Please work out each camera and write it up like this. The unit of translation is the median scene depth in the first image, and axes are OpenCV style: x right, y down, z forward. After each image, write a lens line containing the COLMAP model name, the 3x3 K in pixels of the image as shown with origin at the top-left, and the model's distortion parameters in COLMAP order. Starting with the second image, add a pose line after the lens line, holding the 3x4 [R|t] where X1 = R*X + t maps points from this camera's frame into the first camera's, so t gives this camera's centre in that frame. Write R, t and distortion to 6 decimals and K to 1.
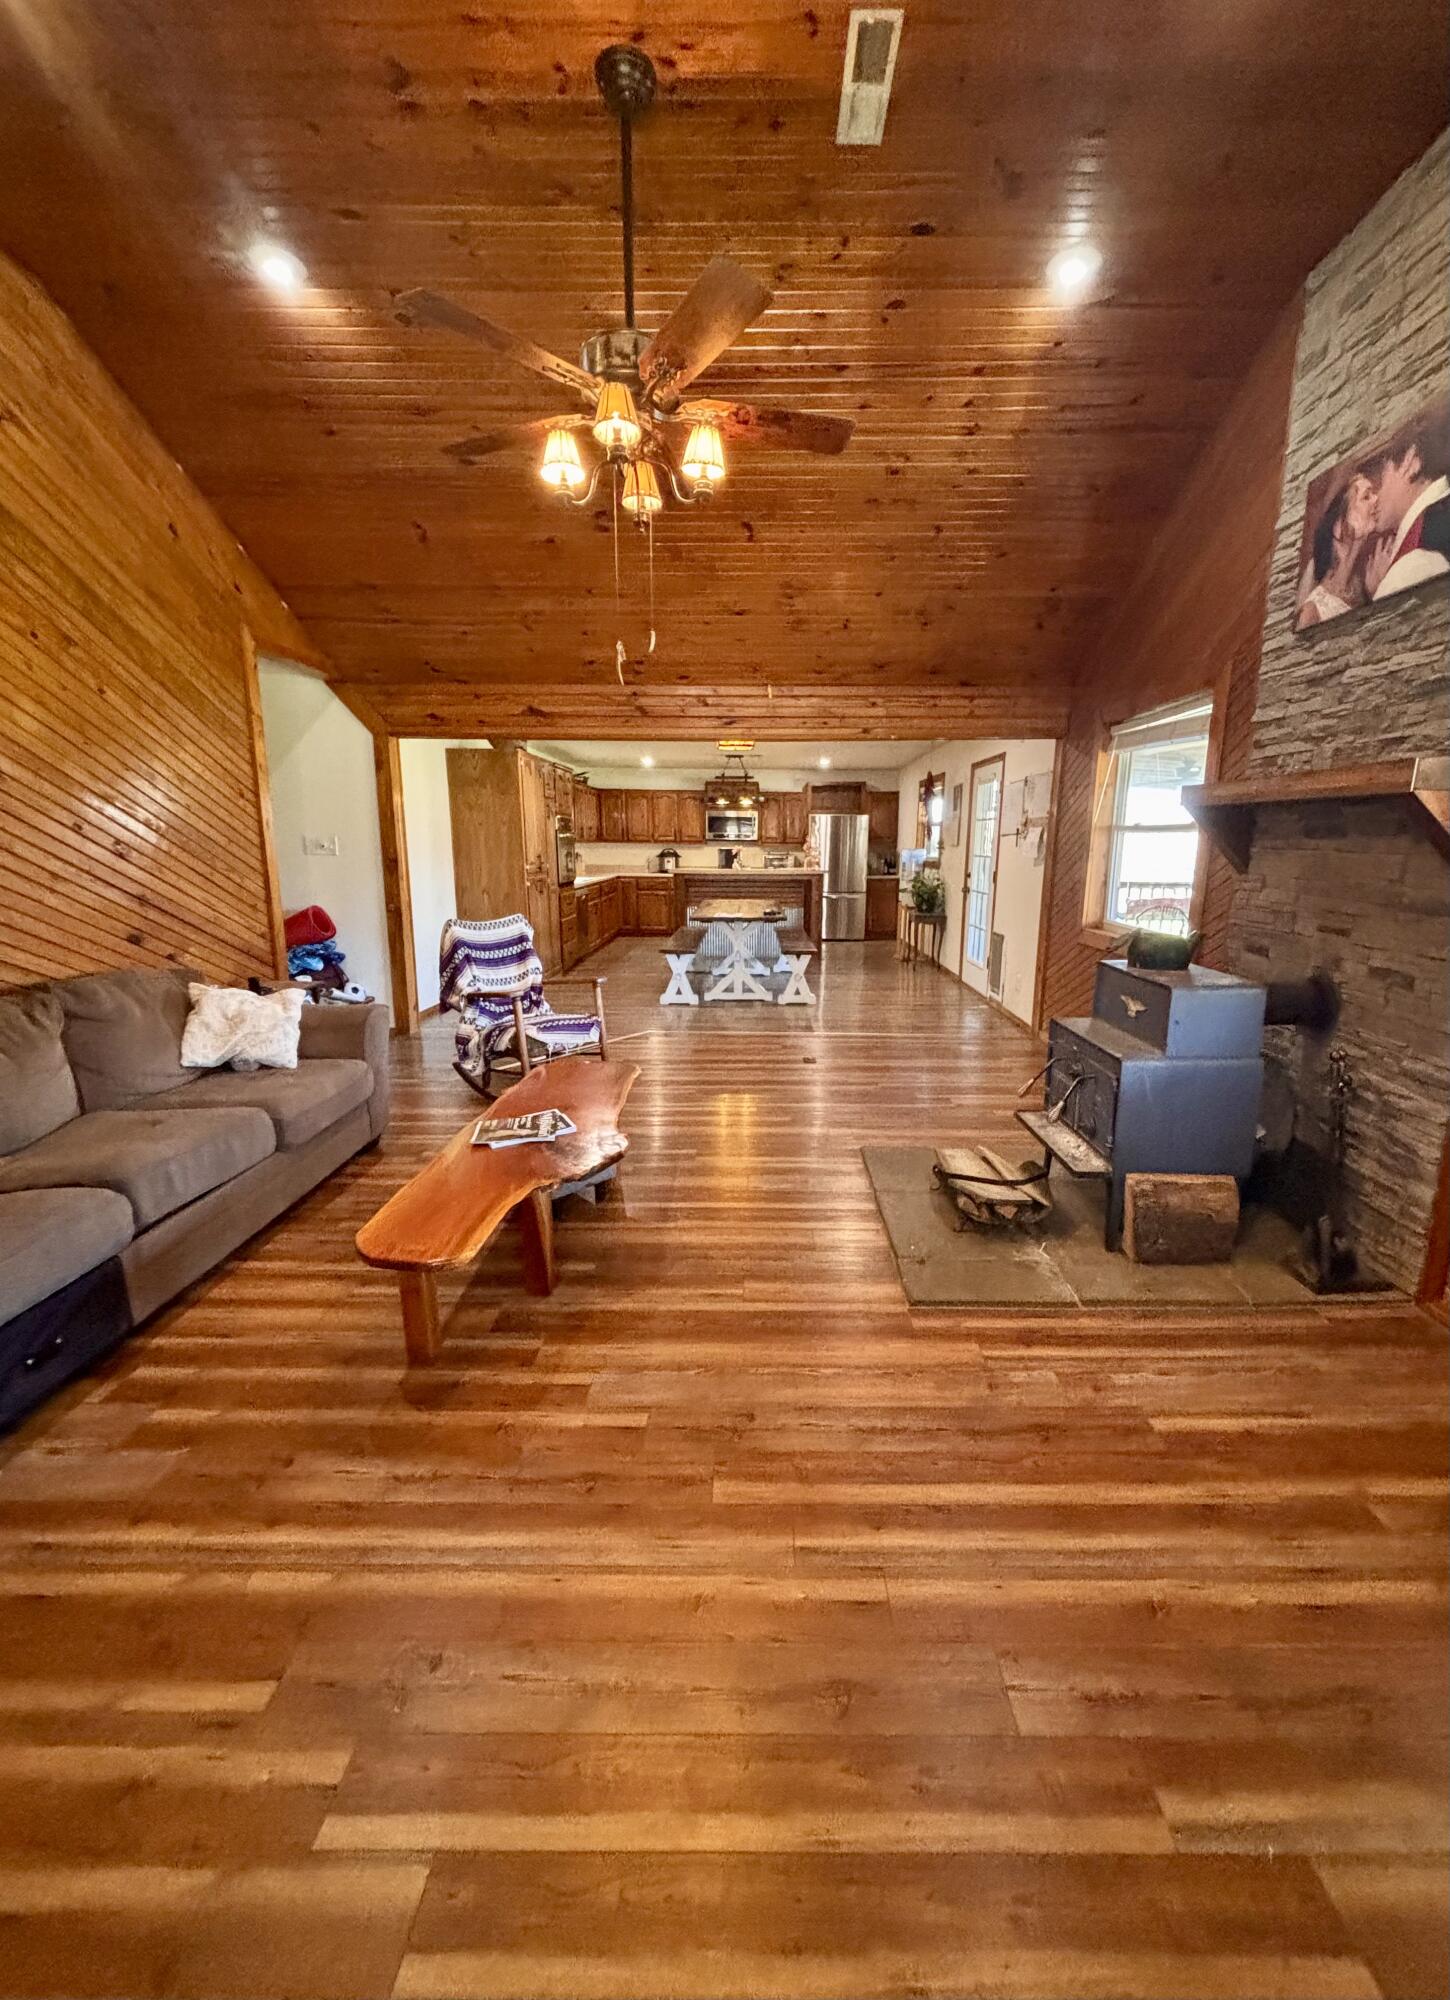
lens RADIAL K [[803.2, 0, 750.1], [0, 803.2, 1000.9], [0, 0, 1]] dist [-0.013360, 0.005950]
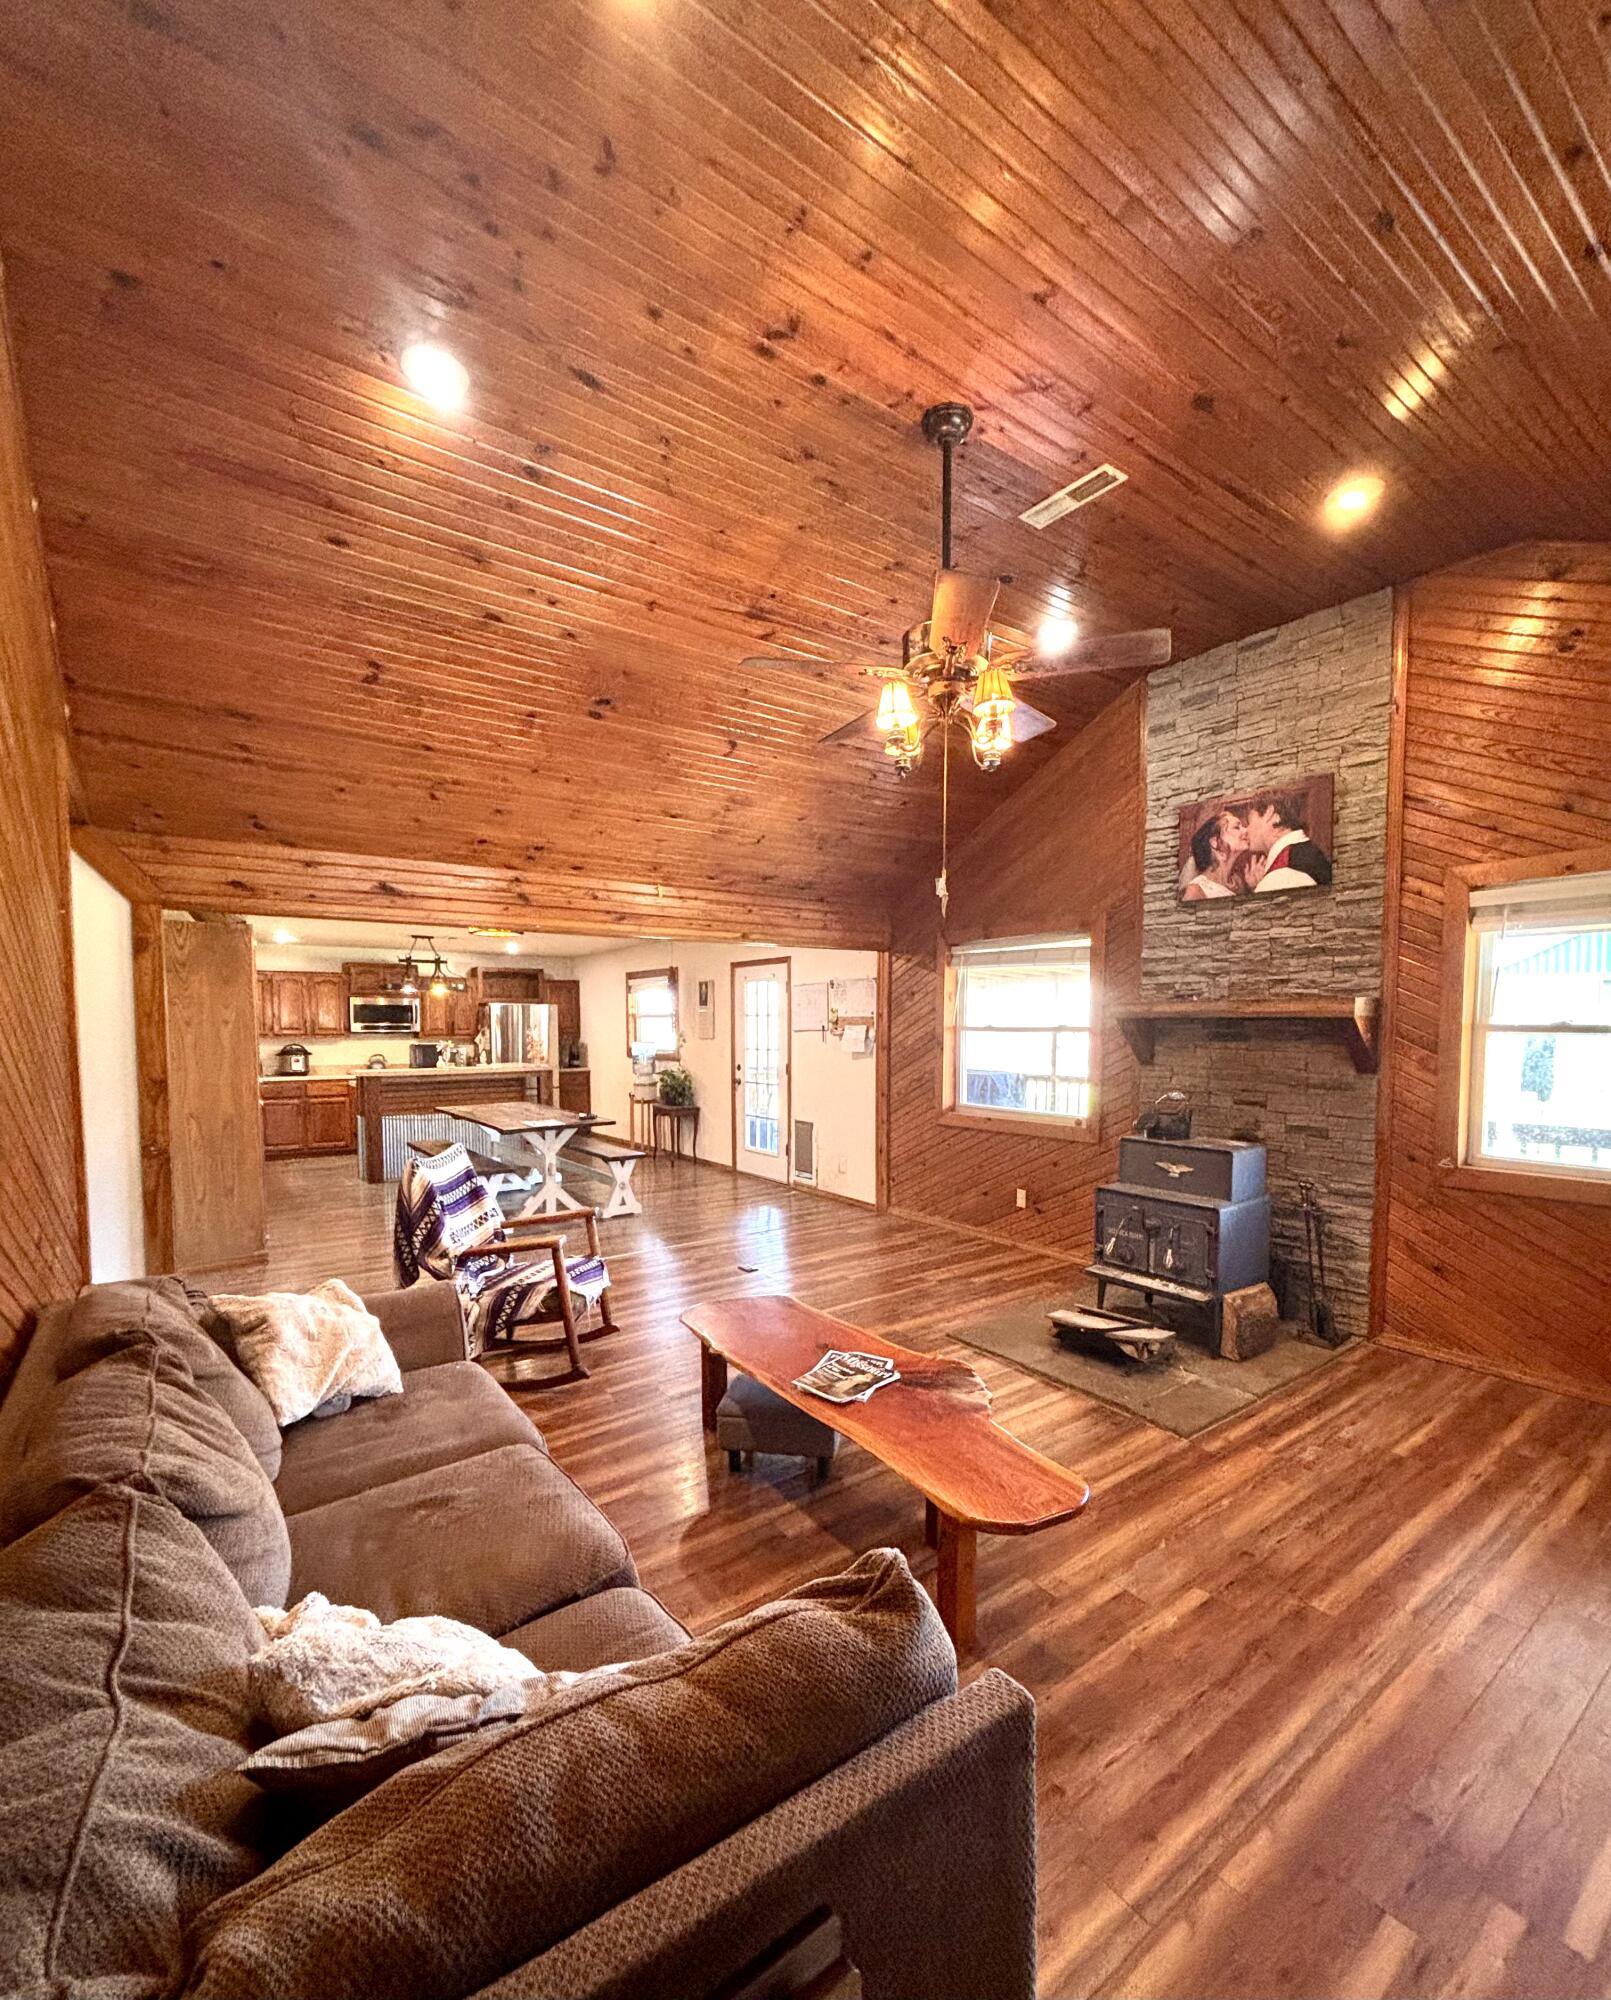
lens RADIAL K [[863.9, 0, 803.1], [0, 863.9, 1074.4], [0, 0, 1]] dist [-0.000929, -0.000181]
pose [[0.805889, -0.043509, 0.590465, -0.674128], [0.123198, 0.987790, -0.095359, -0.069147], [-0.579107, 0.149593, 0.801410, 0.148348]]
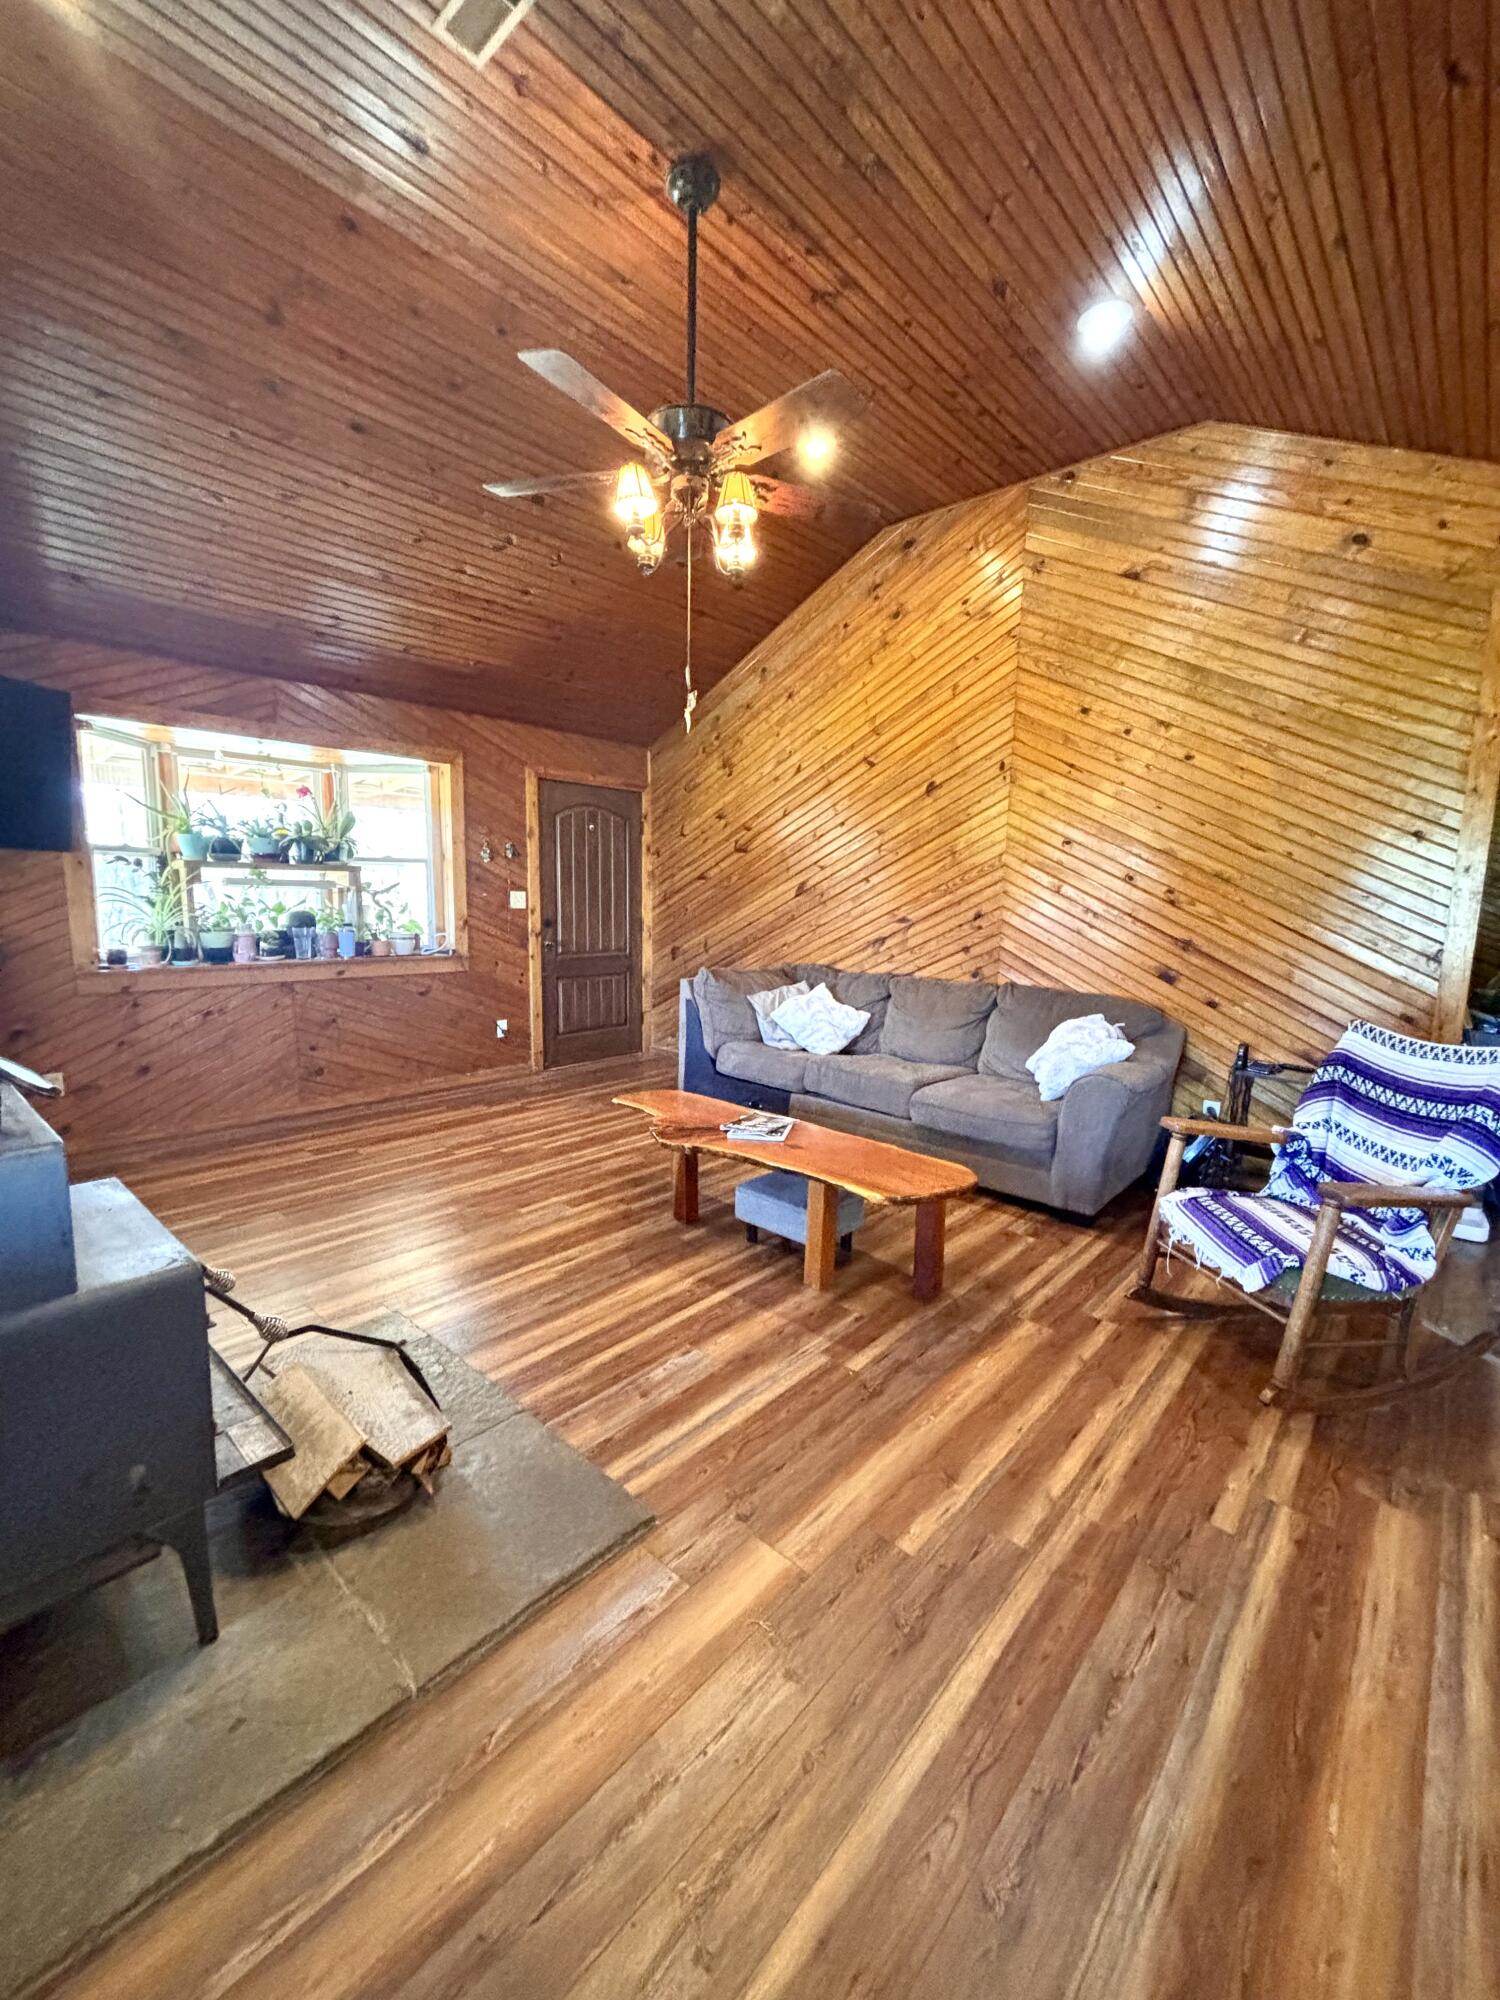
lens RADIAL K [[800.1, 0, 754.4], [0, 800.1, 997.0], [0, 0, 1]] dist [0.001643, -0.000855]
pose [[-0.654866, 0.076064, -0.751907, 0.424099], [-0.171215, 0.954121, 0.245638, -0.221045], [0.736095, 0.289598, -0.611799, 1.235392]]
